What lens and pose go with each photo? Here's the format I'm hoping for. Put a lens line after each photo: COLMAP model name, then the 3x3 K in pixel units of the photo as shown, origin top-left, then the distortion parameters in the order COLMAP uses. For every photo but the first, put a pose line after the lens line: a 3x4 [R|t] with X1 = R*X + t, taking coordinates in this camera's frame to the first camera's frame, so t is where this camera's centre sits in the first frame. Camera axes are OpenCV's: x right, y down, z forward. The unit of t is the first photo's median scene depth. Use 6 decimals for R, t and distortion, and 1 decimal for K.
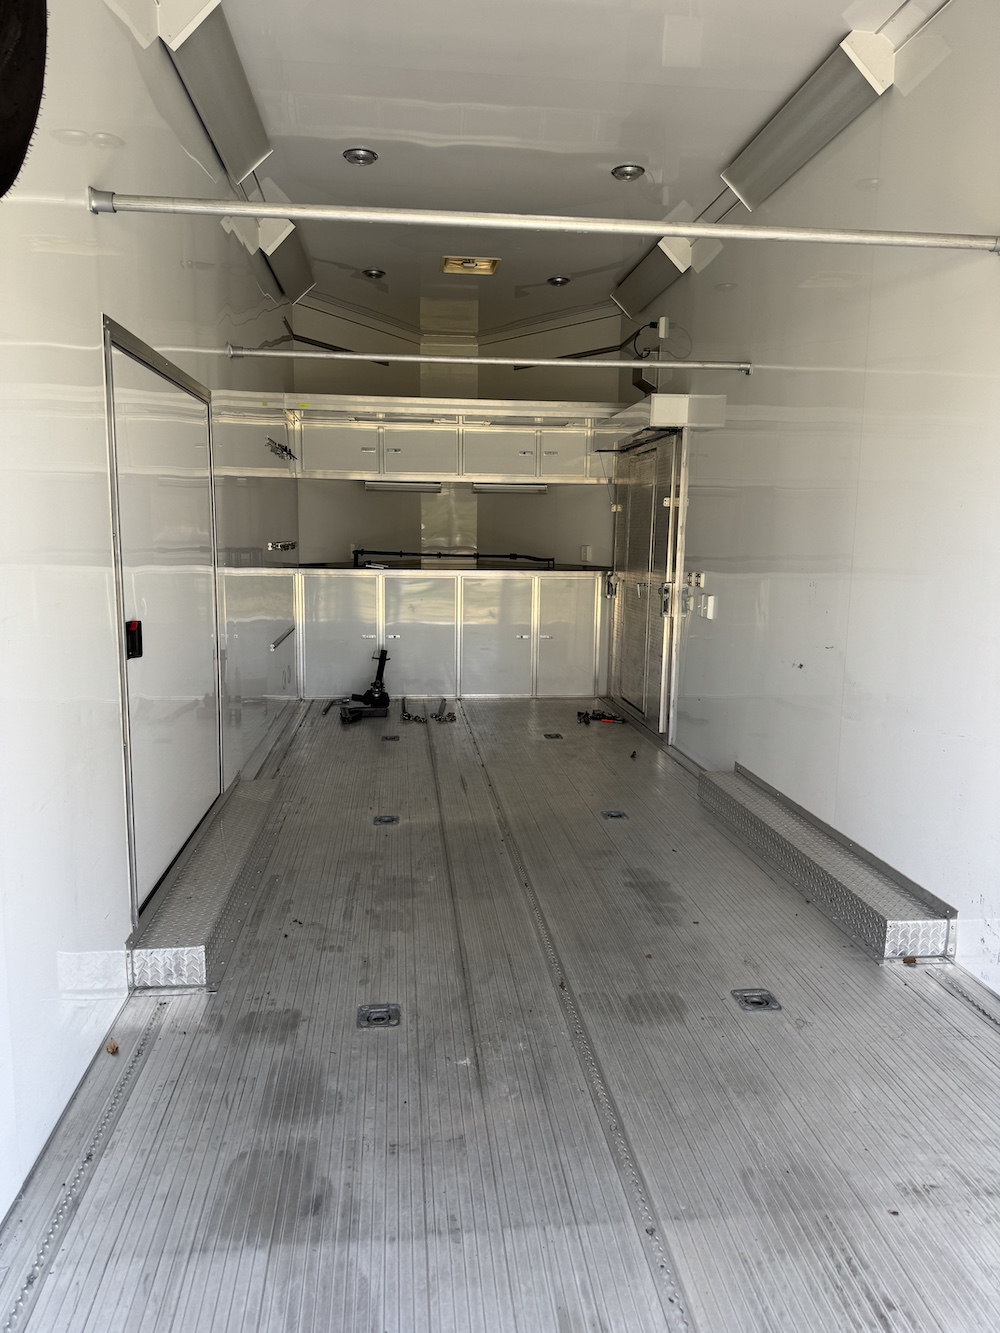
lens RADIAL K [[919.7, 0, 503.6], [0, 919.7, 674.9], [0, 0, 1]] dist [0.079289, 0.000229]
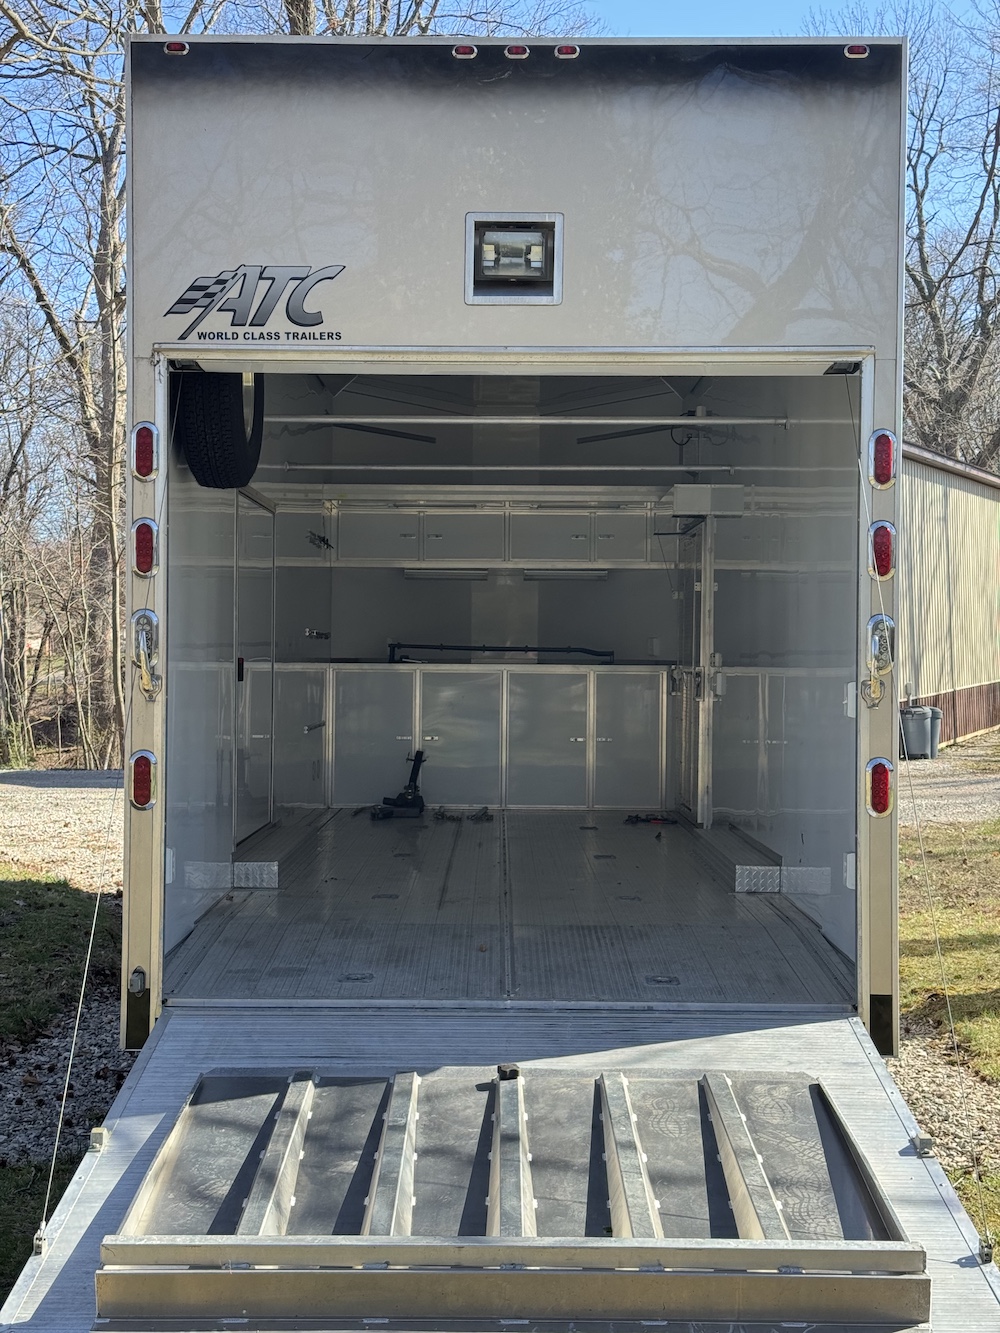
lens RADIAL K [[1860.7, 0, 499.4], [0, 1860.7, 662.9], [0, 0, 1]] dist [0.142335, 0.000000]
pose [[0.993521, -0.004853, -0.113548, 0.157863], [-0.012676, 0.988123, -0.153141, 0.168598], [0.112943, 0.153588, 0.981659, -0.810393]]
